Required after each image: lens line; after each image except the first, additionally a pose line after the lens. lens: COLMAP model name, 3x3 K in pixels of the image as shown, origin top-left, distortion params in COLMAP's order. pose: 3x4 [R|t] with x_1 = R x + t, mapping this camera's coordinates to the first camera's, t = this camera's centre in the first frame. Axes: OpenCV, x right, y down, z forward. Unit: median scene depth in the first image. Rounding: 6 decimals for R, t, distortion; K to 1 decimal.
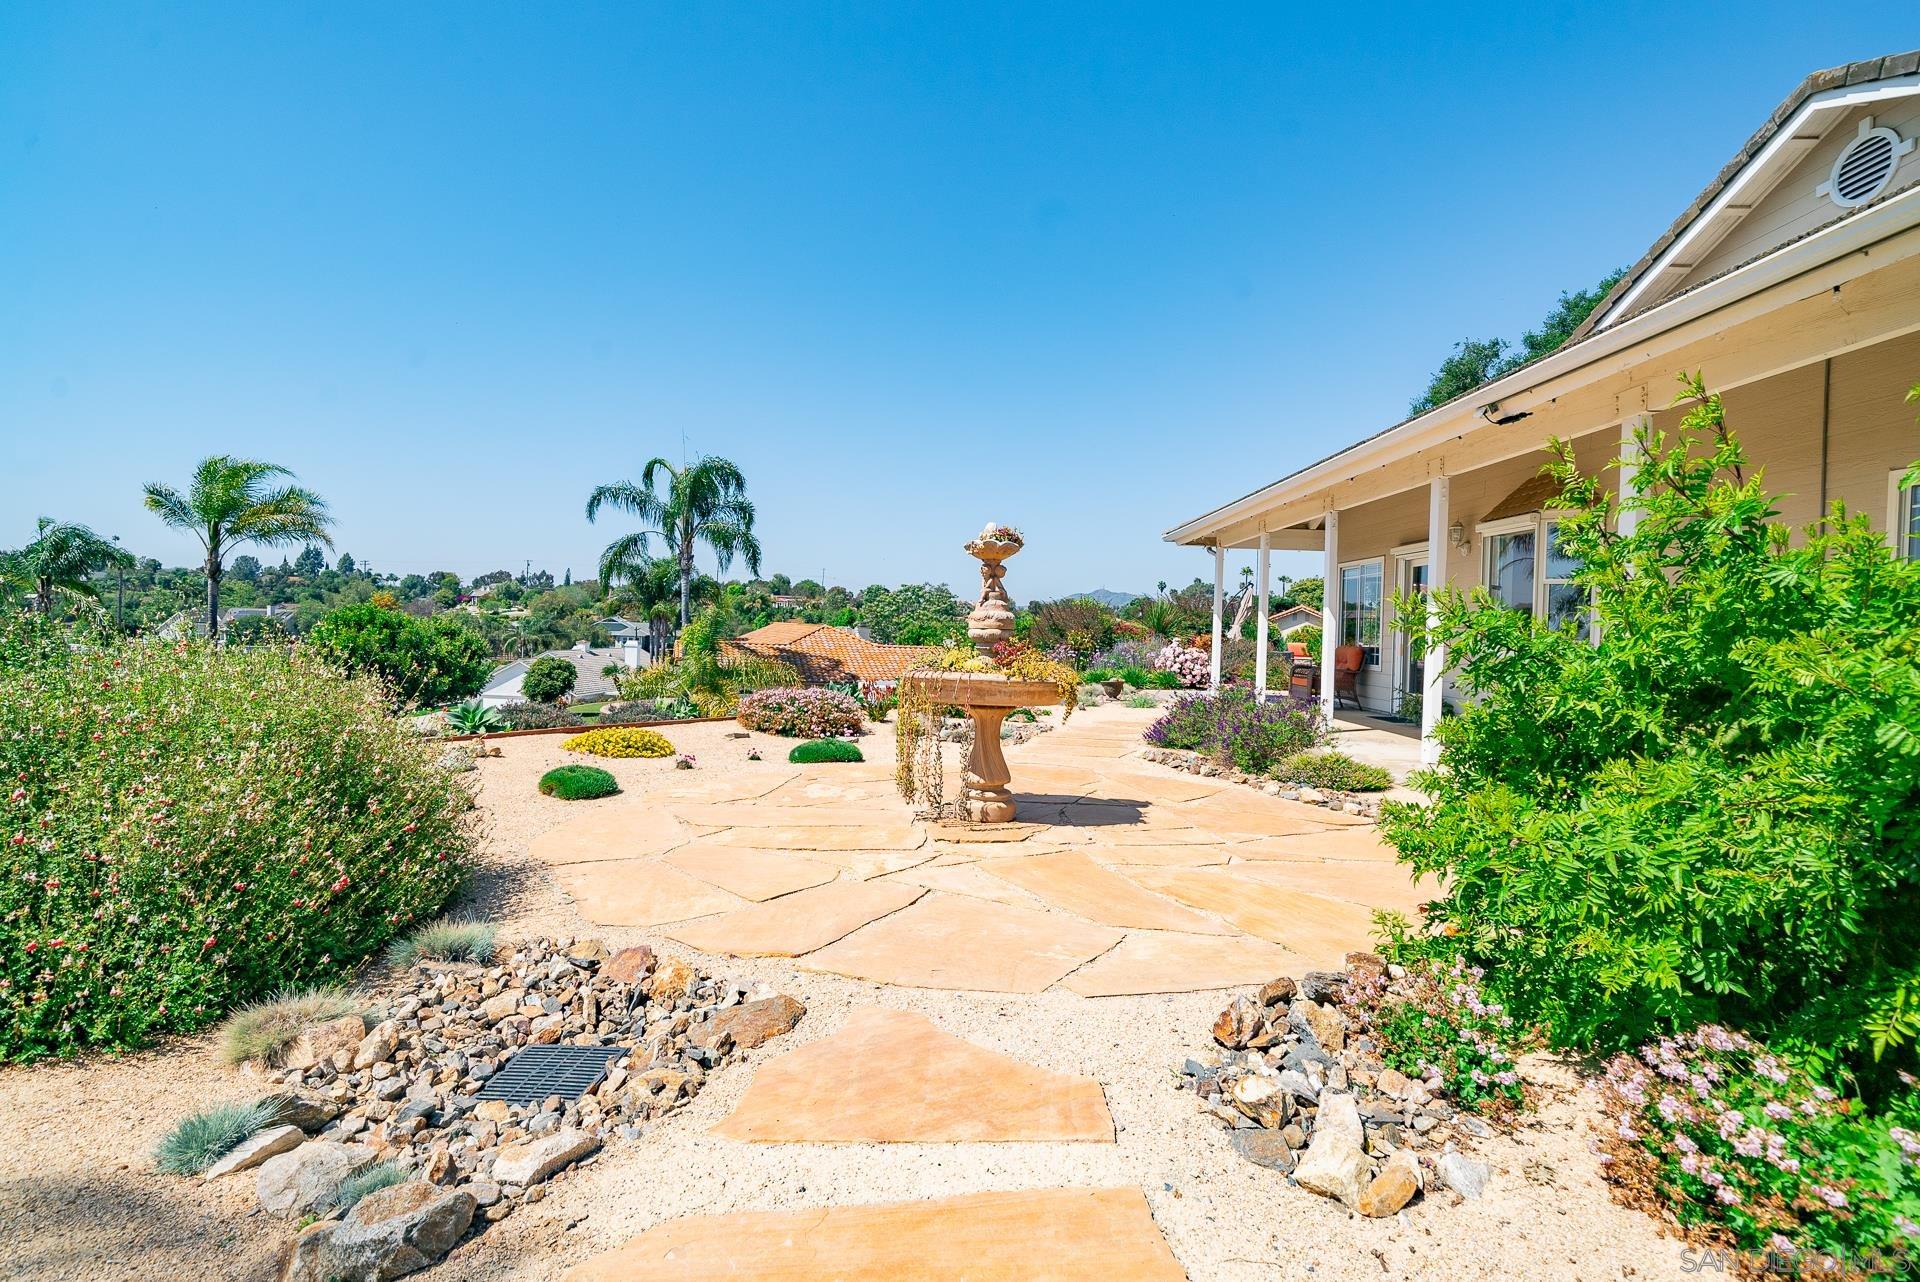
lens RADIAL K [[861.3, 0, 960.0], [0, 861.3, 641.0], [0, 0, 1]] dist [0.002691, 0.000773]
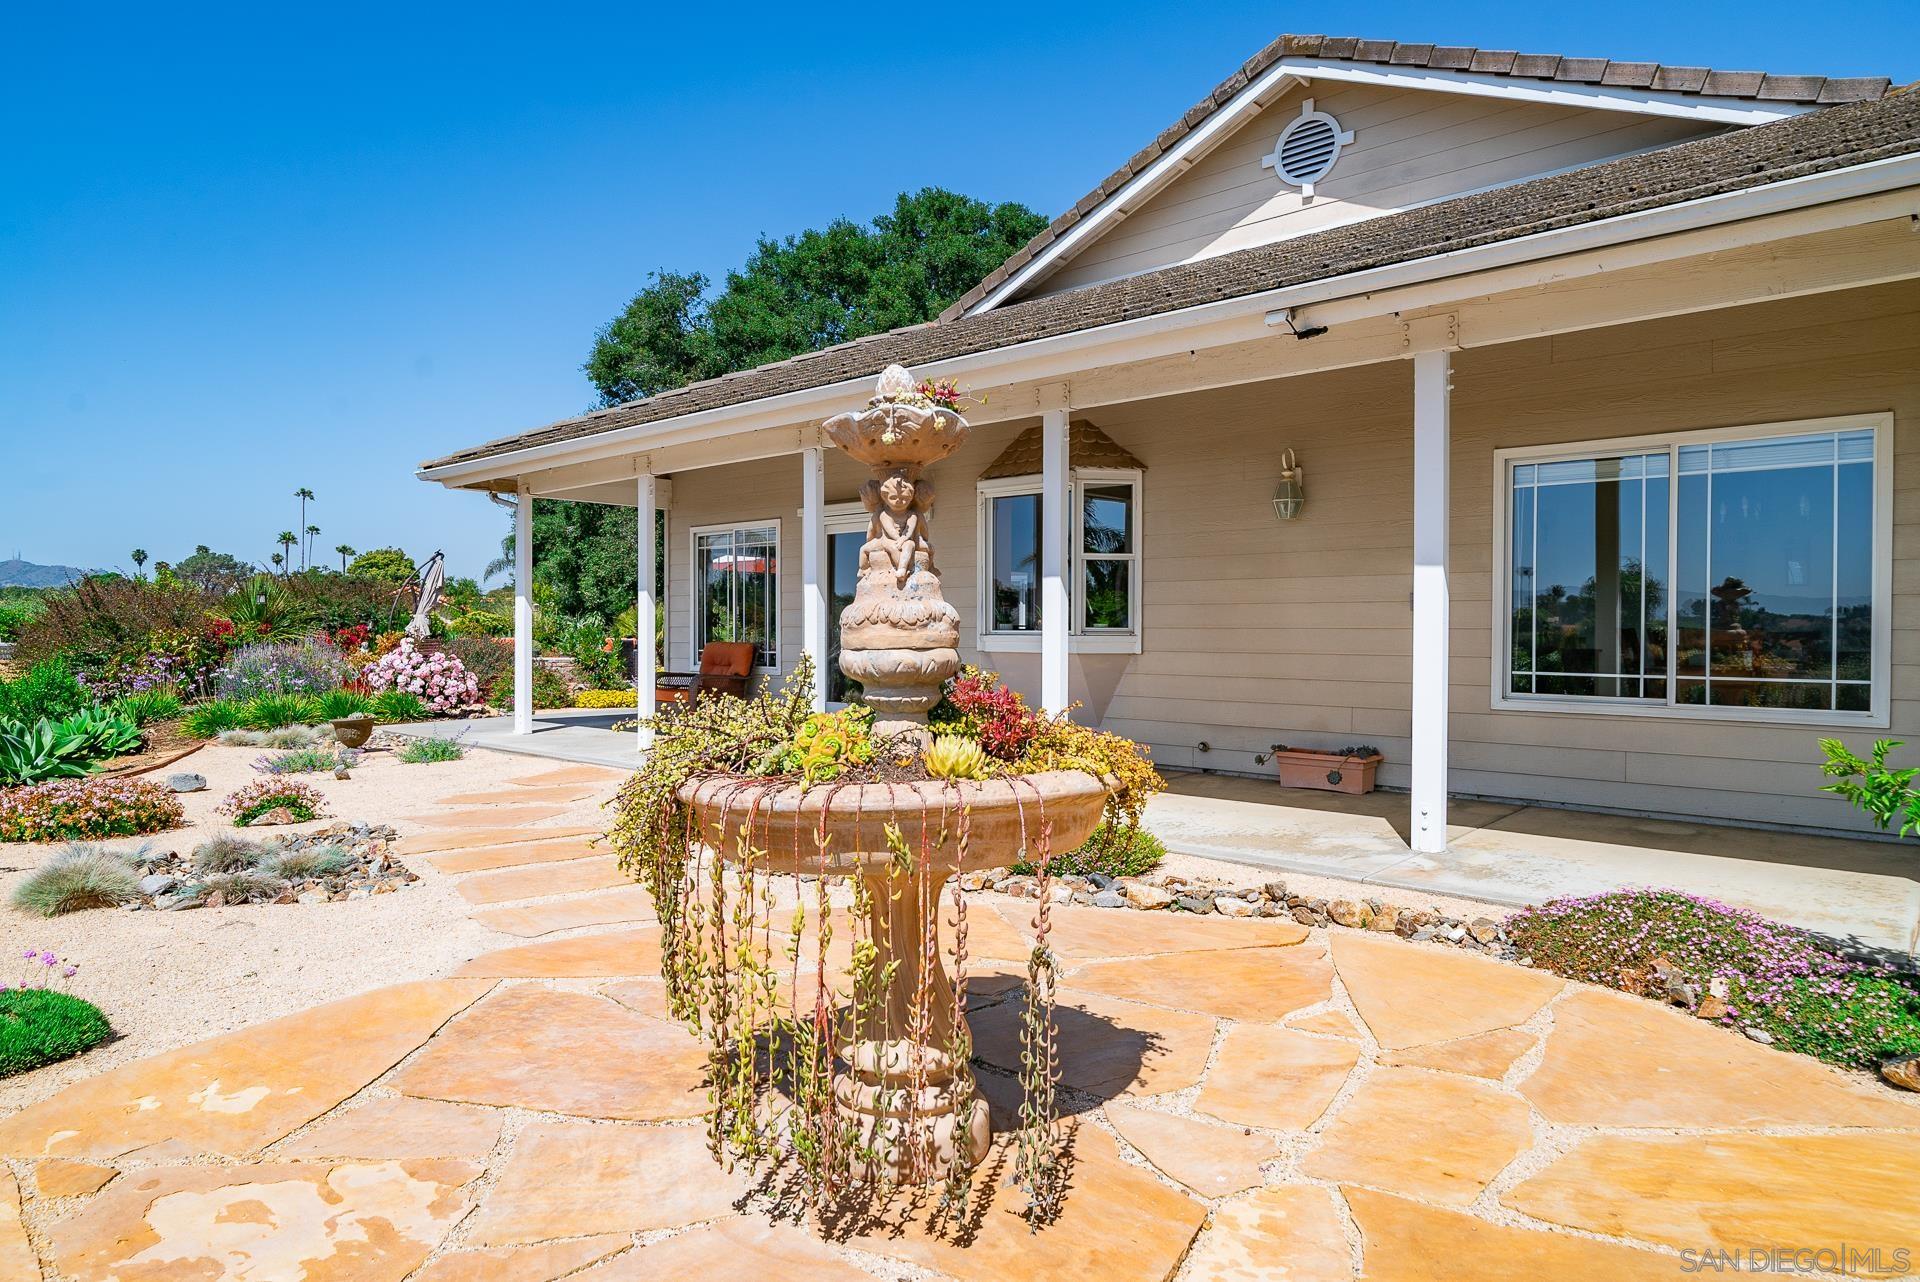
lens RADIAL K [[1132.7, 0, 960.0], [0, 1132.7, 641.0], [0, 0, 1]] dist [-0.003575, -0.000168]
pose [[0.686729, -0.032953, 0.726166, -0.195448], [0.028169, 0.999428, 0.018714, -0.015817], [-0.726367, 0.007604, 0.687264, 0.401088]]
